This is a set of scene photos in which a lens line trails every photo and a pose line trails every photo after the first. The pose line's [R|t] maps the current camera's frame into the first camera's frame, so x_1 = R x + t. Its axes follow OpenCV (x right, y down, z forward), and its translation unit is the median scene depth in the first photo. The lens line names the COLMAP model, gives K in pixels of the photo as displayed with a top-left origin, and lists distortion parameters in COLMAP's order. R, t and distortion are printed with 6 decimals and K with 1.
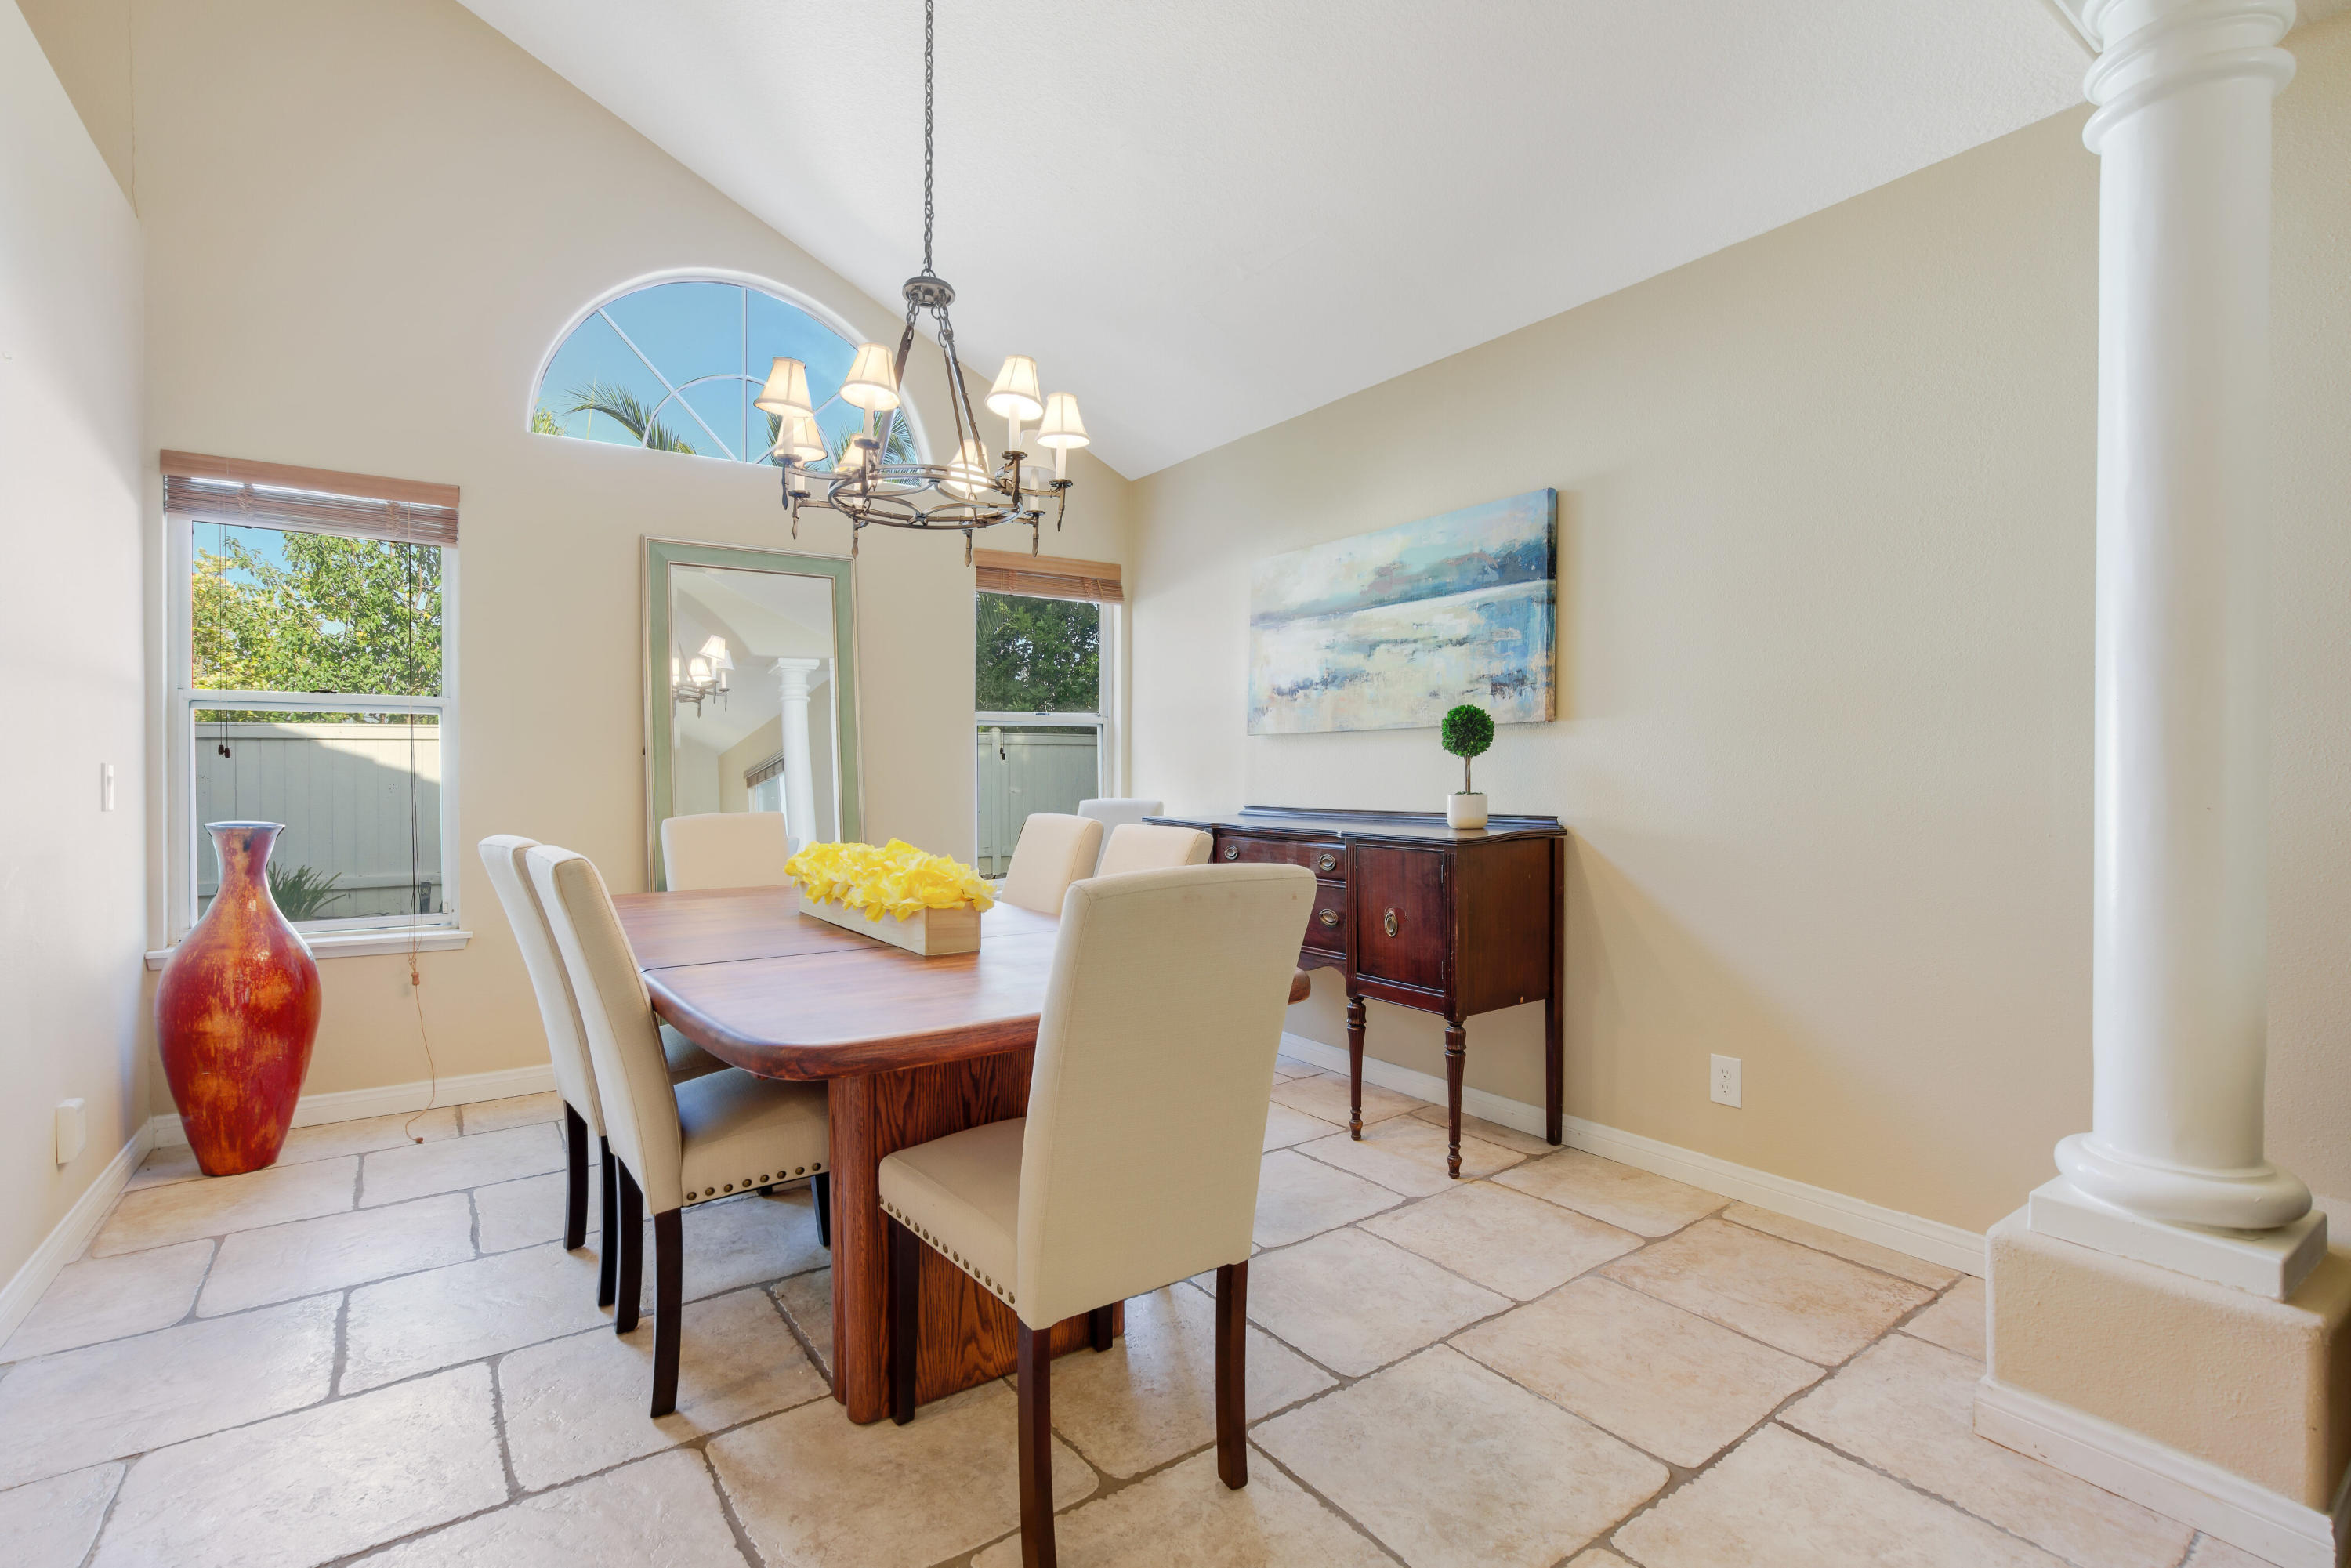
lens RADIAL K [[1087.0, 0, 1178.3], [0, 1087.0, 788.1], [0, 0, 1]] dist [-0.039213, 0.014758]
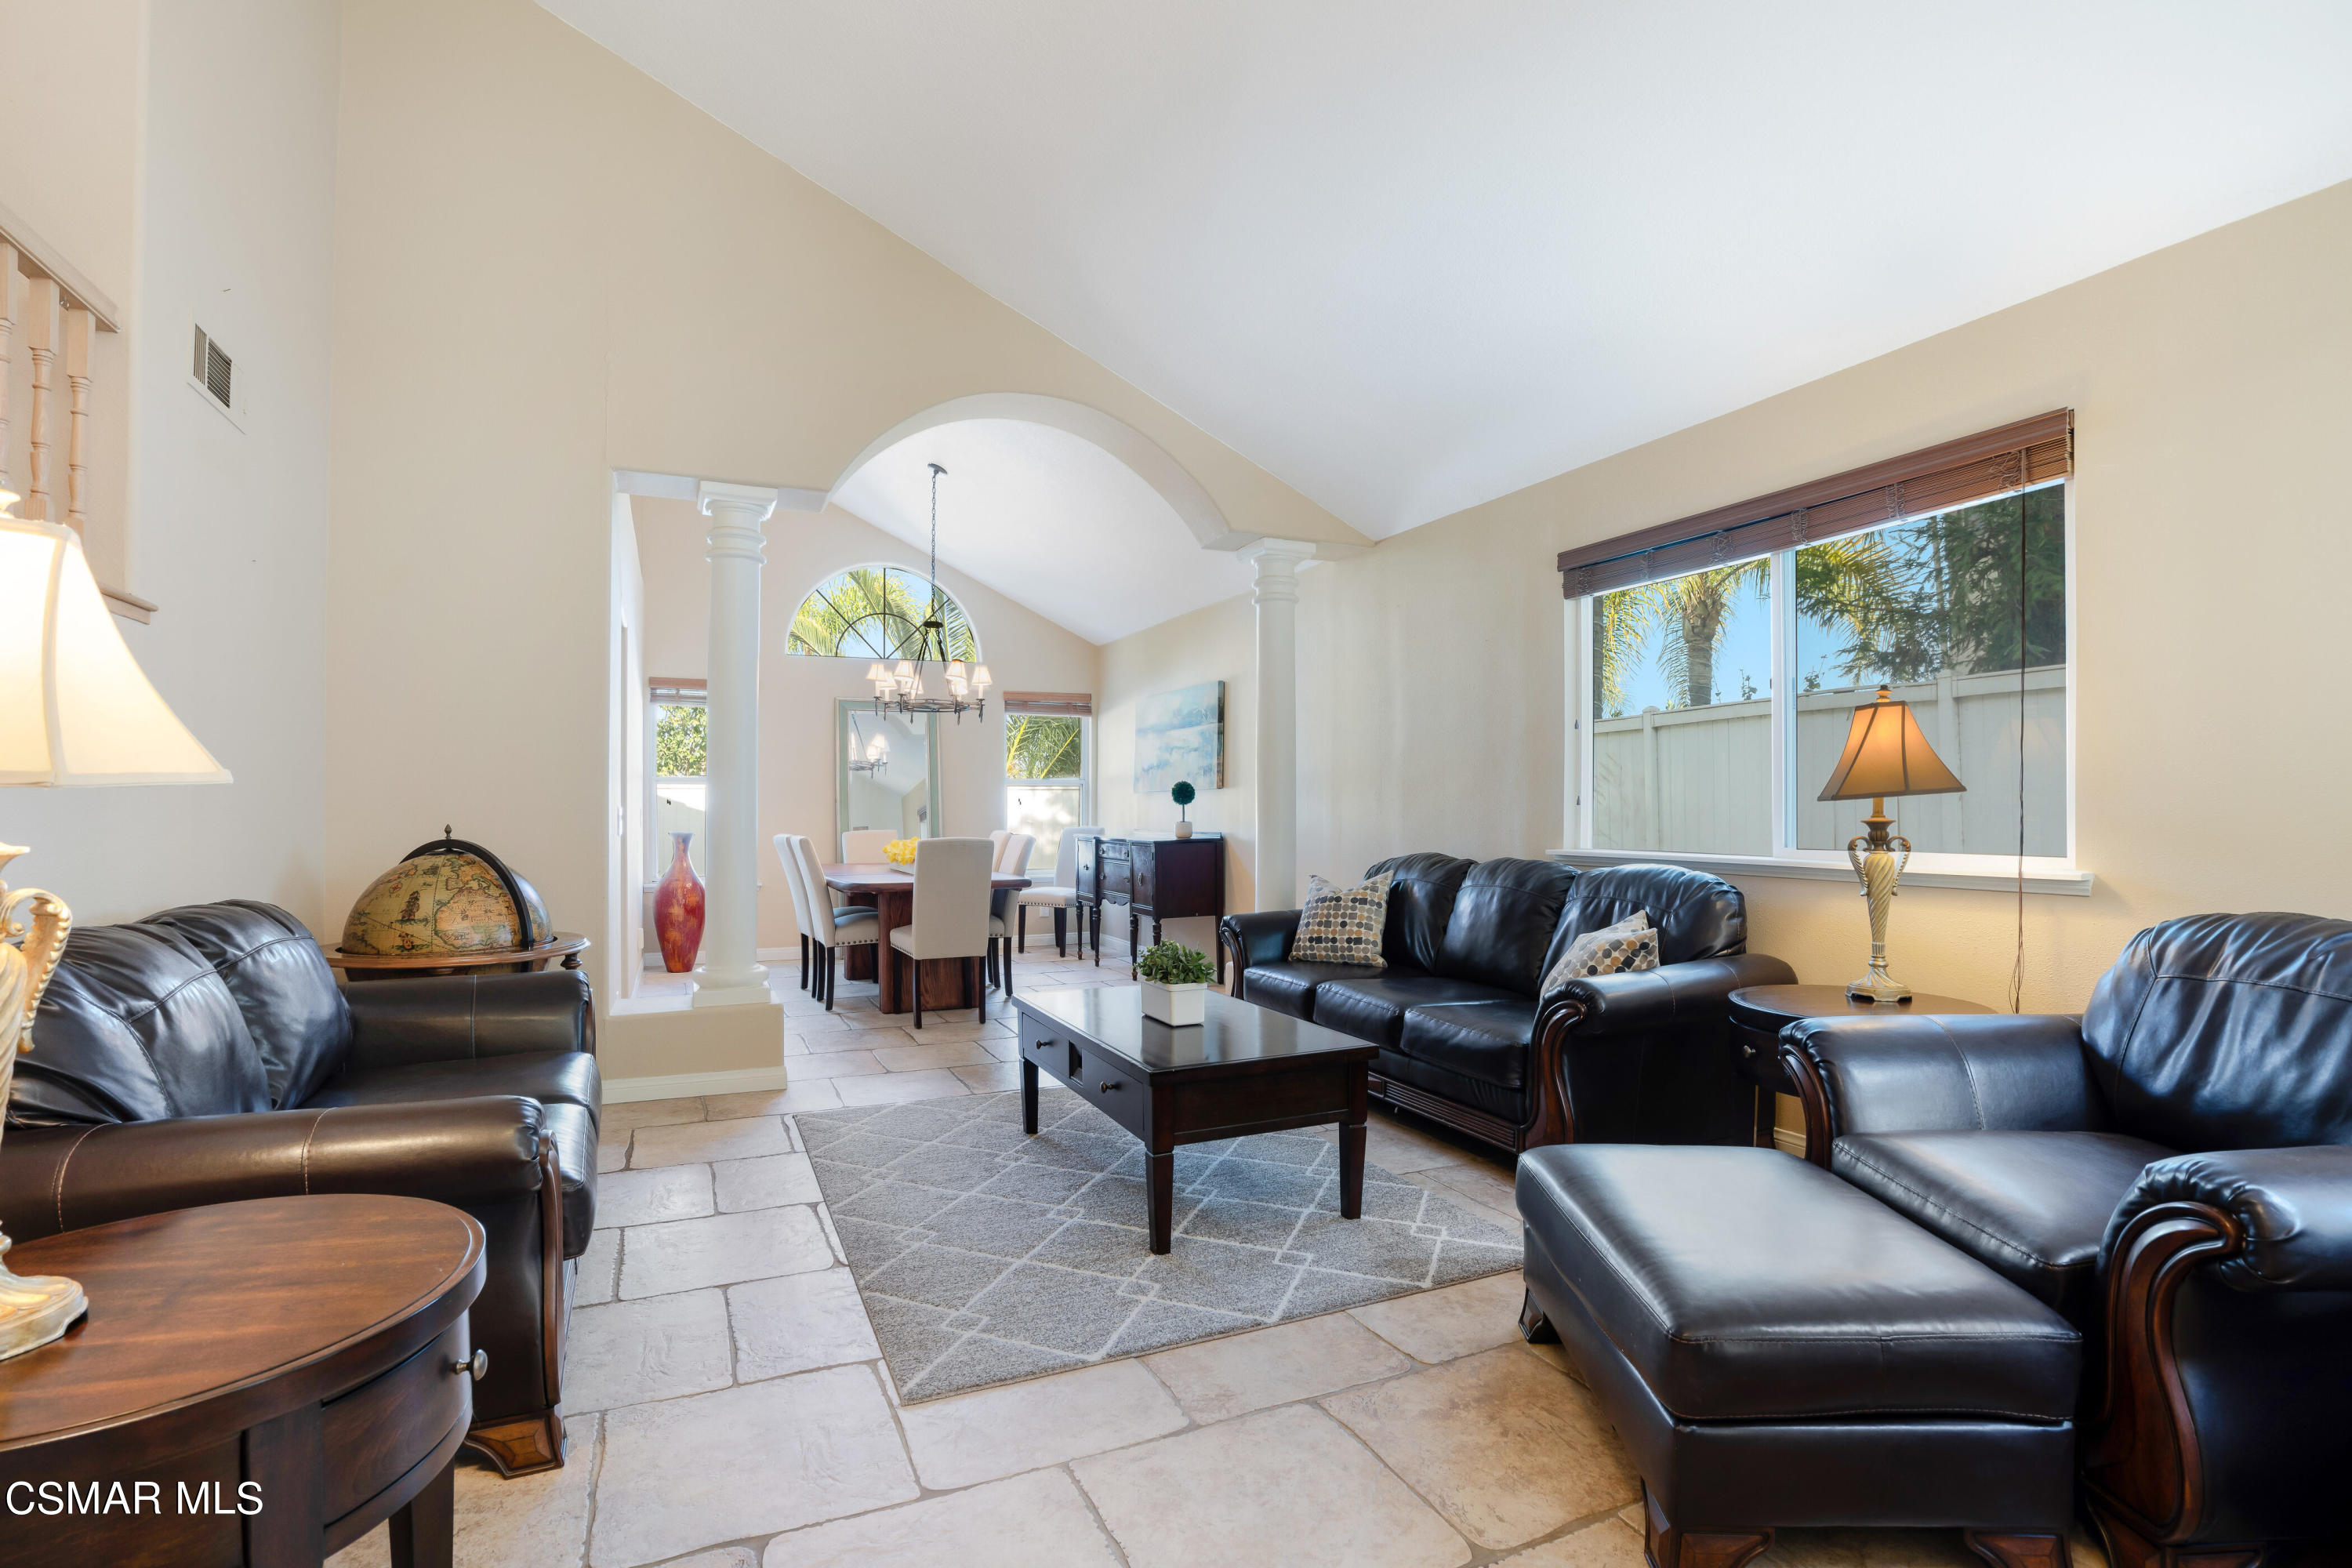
lens RADIAL K [[1087.5, 0, 1166.2], [0, 1087.5, 805.1], [0, 0, 1]] dist [-0.039213, 0.014758]
pose [[0.981869, -0.001212, -0.189555, 0.653110], [-0.002001, 0.999858, -0.016758, 0.007704], [0.189549, 0.016833, 0.981727, -1.160950]]
